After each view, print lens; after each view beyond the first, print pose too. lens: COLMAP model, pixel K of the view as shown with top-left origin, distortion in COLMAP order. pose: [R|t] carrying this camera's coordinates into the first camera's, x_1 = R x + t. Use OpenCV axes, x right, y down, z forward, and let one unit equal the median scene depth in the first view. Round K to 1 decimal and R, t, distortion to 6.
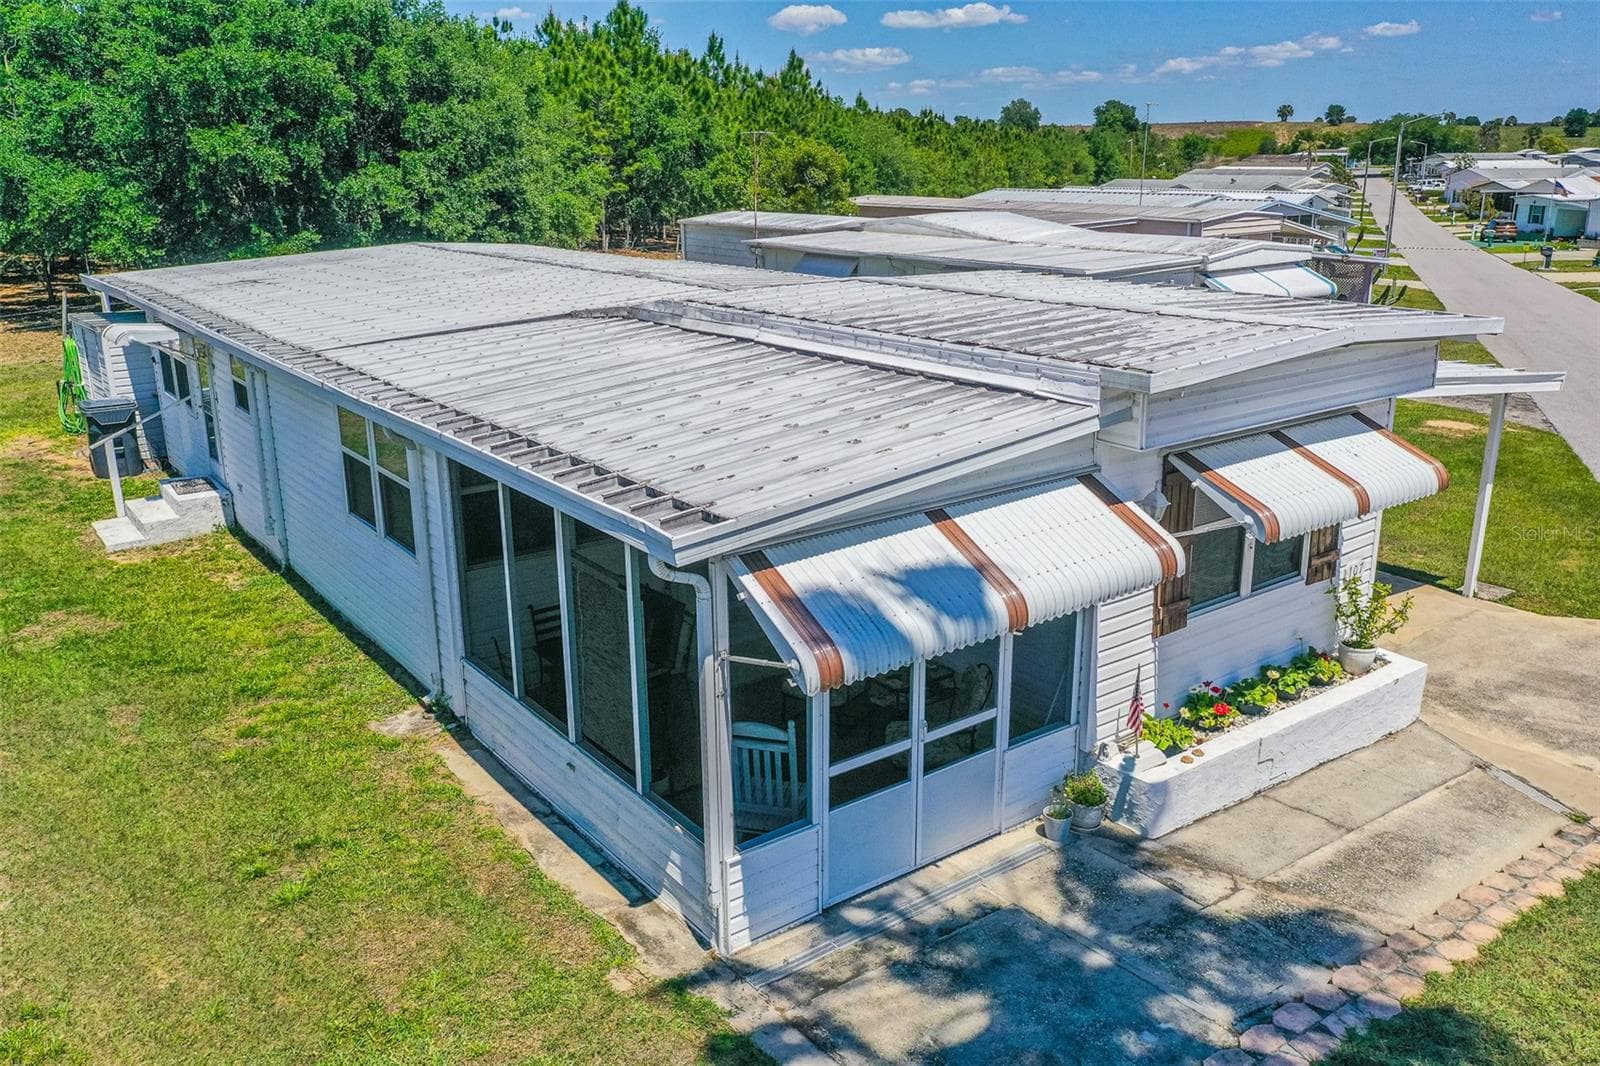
lens RADIAL K [[1260.2, 0, 800.0], [0, 1260.2, 533.0], [0, 0, 1]] dist [0.002852, -0.002666]
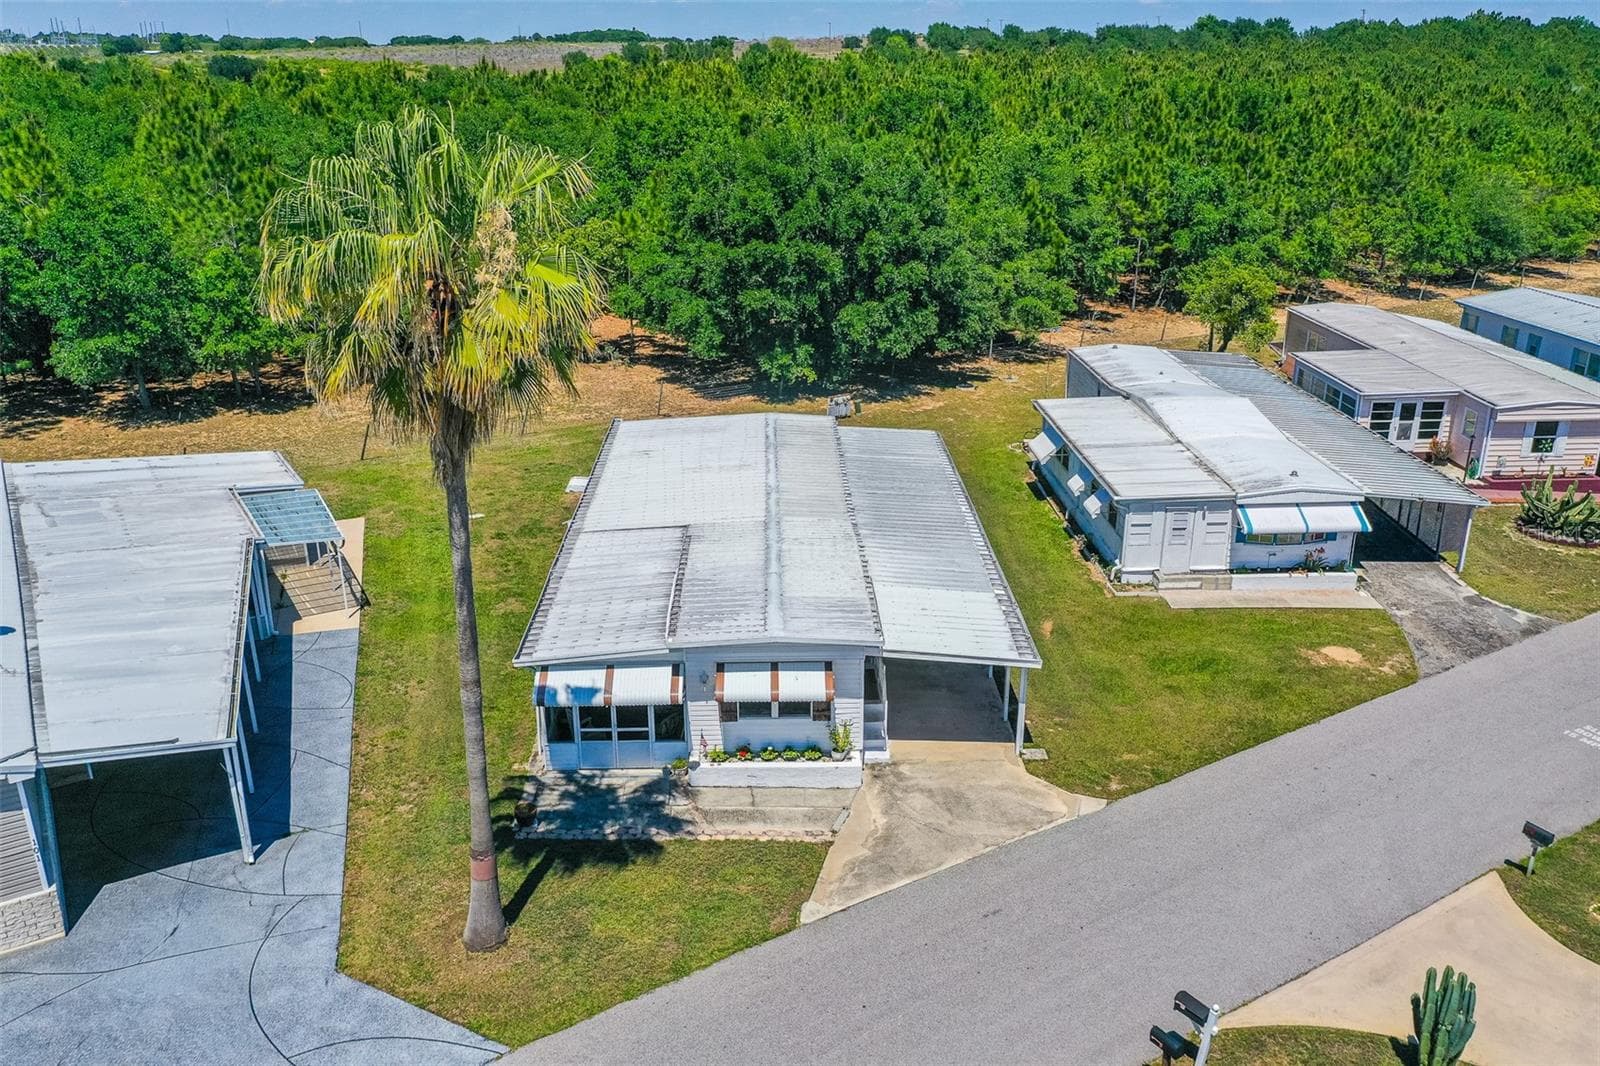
lens RADIAL K [[1260.2, 0, 800.0], [0, 1260.2, 533.0], [0, 0, 1]] dist [0.002852, -0.002666]
pose [[0.818033, 0.208389, -0.536094, 1.968639], [-0.170546, 0.978023, 0.119937, -0.746477], [0.549305, -0.006684, 0.835595, -1.353790]]
